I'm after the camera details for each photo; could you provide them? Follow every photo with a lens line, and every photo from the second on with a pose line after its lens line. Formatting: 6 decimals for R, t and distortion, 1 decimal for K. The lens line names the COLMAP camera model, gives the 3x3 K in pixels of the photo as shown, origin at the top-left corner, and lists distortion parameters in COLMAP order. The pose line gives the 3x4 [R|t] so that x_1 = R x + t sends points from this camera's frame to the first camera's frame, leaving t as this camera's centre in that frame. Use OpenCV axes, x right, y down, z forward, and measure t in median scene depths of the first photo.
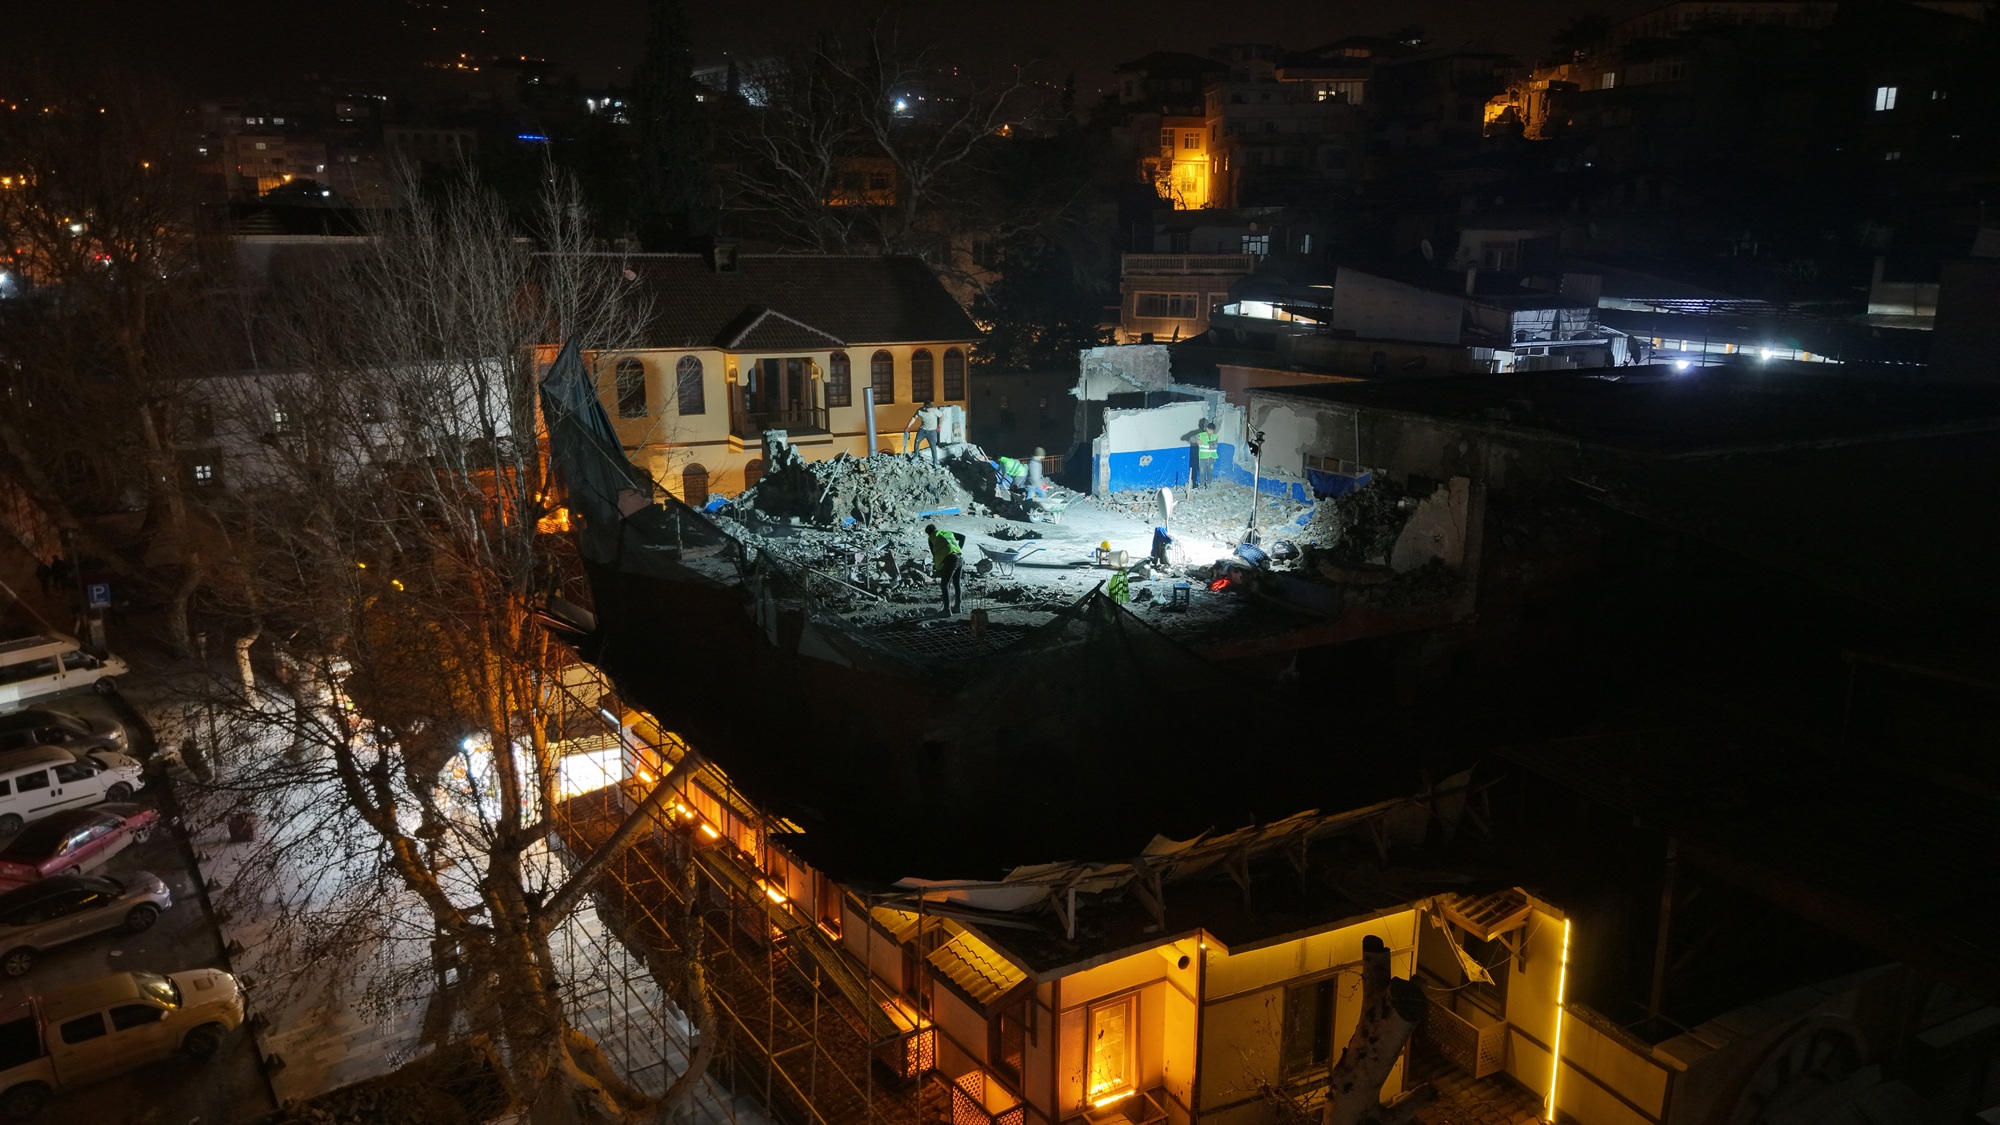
lens RADIAL K [[1329.7, 0, 989.6], [0, 1329.7, 567.1], [0, 0, 1]] dist [0.000405, -0.011349]
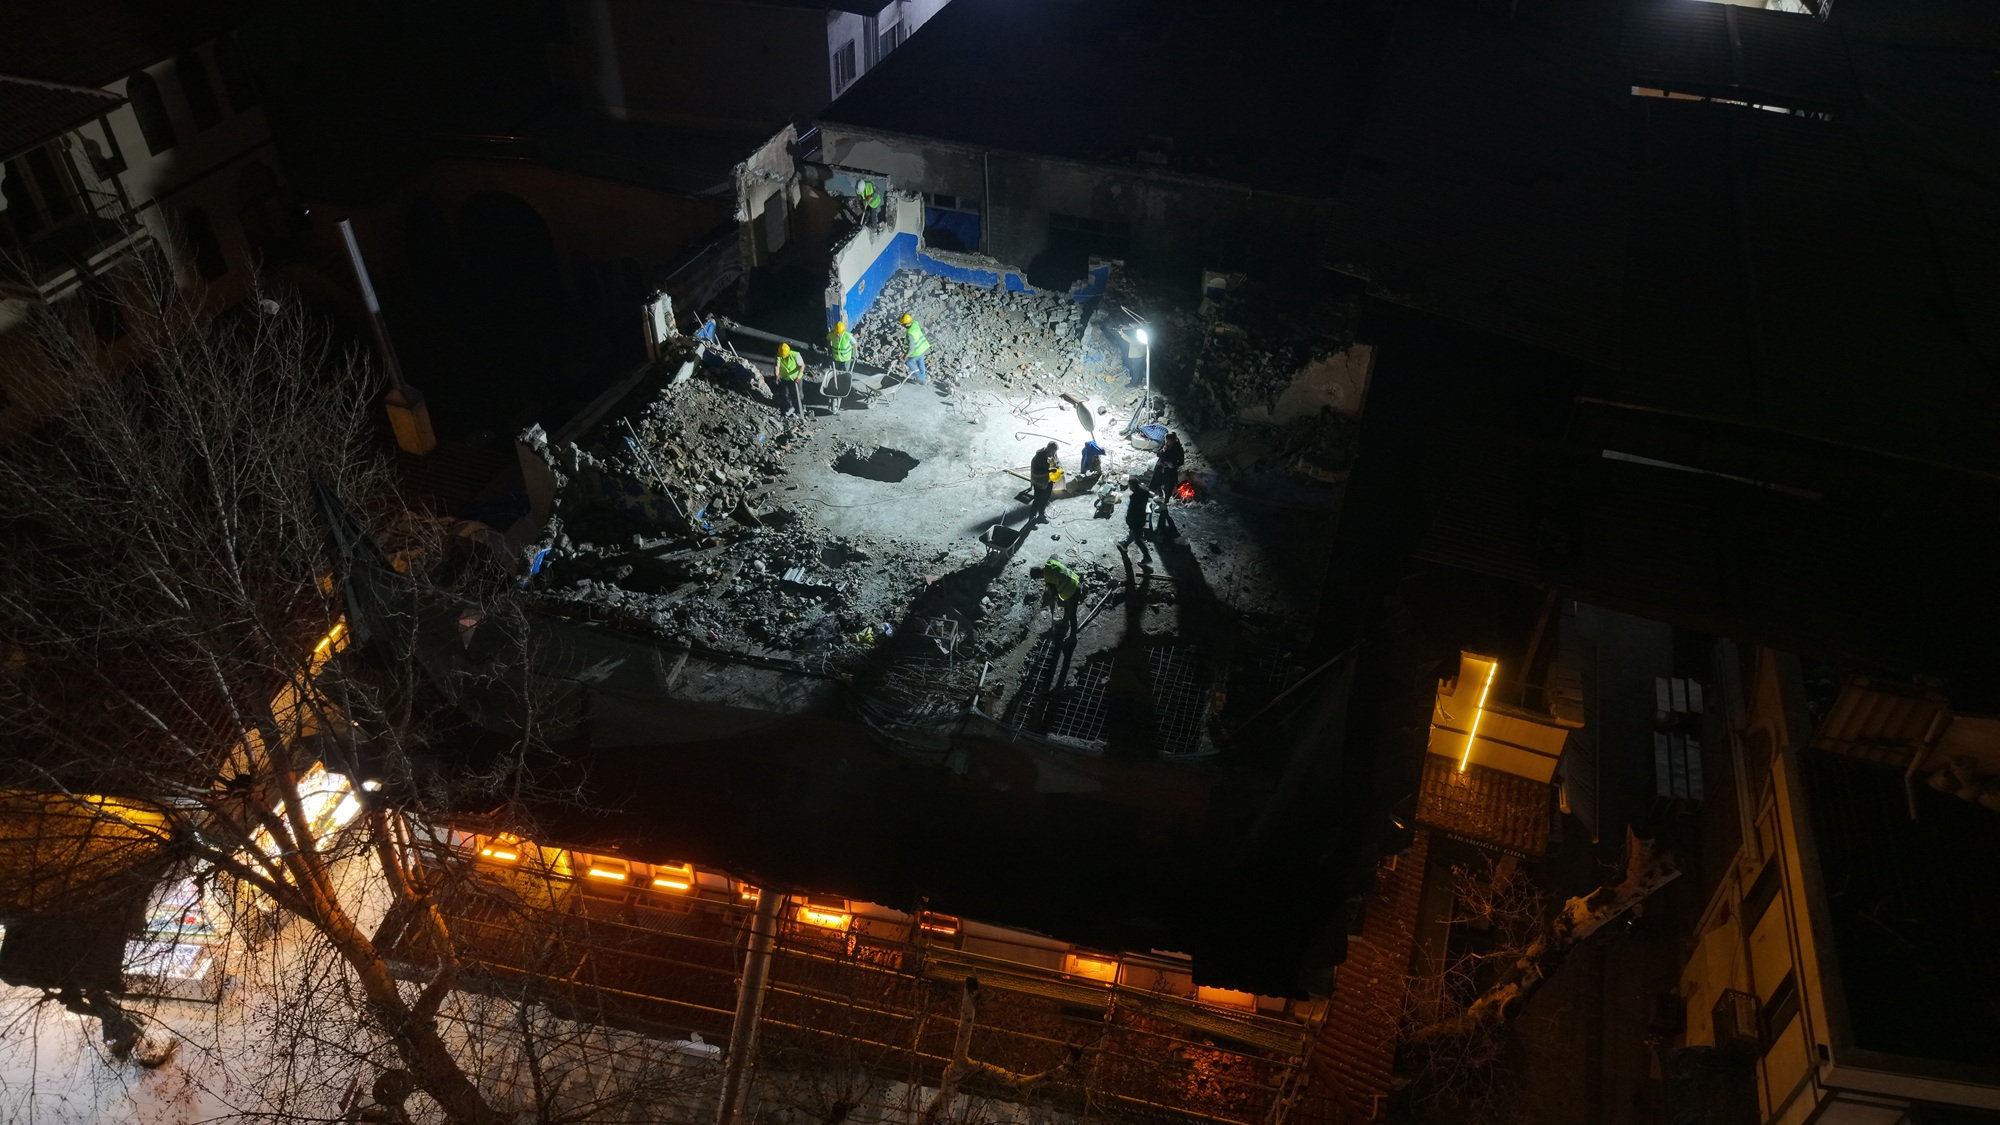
lens RADIAL K [[1329.7, 0, 1008.7], [0, 1329.7, 564.3], [0, 0, 1]] dist [0.000405, -0.011349]
pose [[0.711507, -0.434206, 0.552470, -0.392317], [0.140921, 0.858433, 0.493187, -0.347675], [-0.688403, -0.273052, 0.671970, 0.258993]]
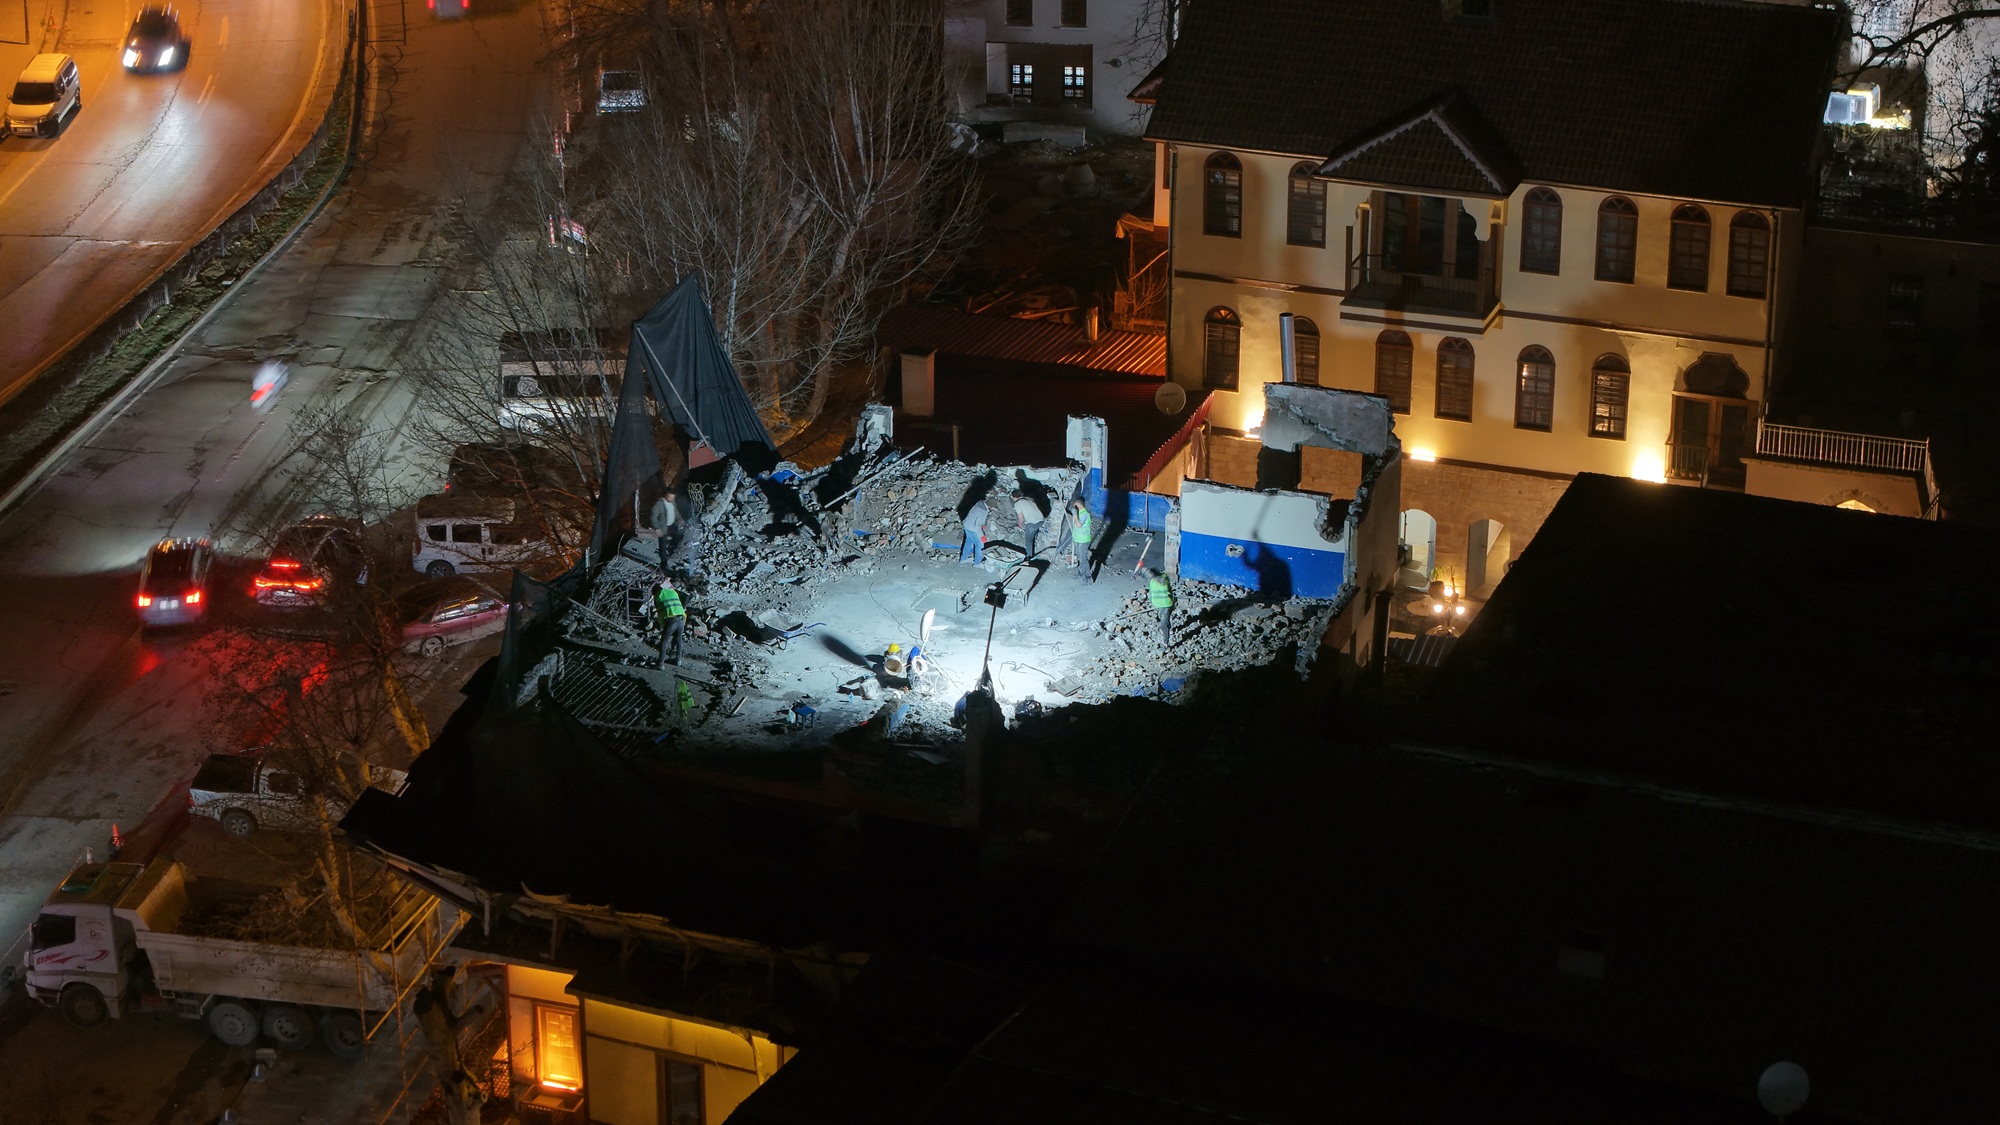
lens RADIAL K [[4075.9, 0, 998.3], [0, 4075.9, 561.2], [0, 0, 1]] dist [-0.145196, 0.000000]
pose [[0.656688, 0.282663, -0.699187, 1.702997], [-0.174027, 0.958879, 0.224201, -0.586191], [0.733809, -0.025553, 0.678875, -0.743767]]
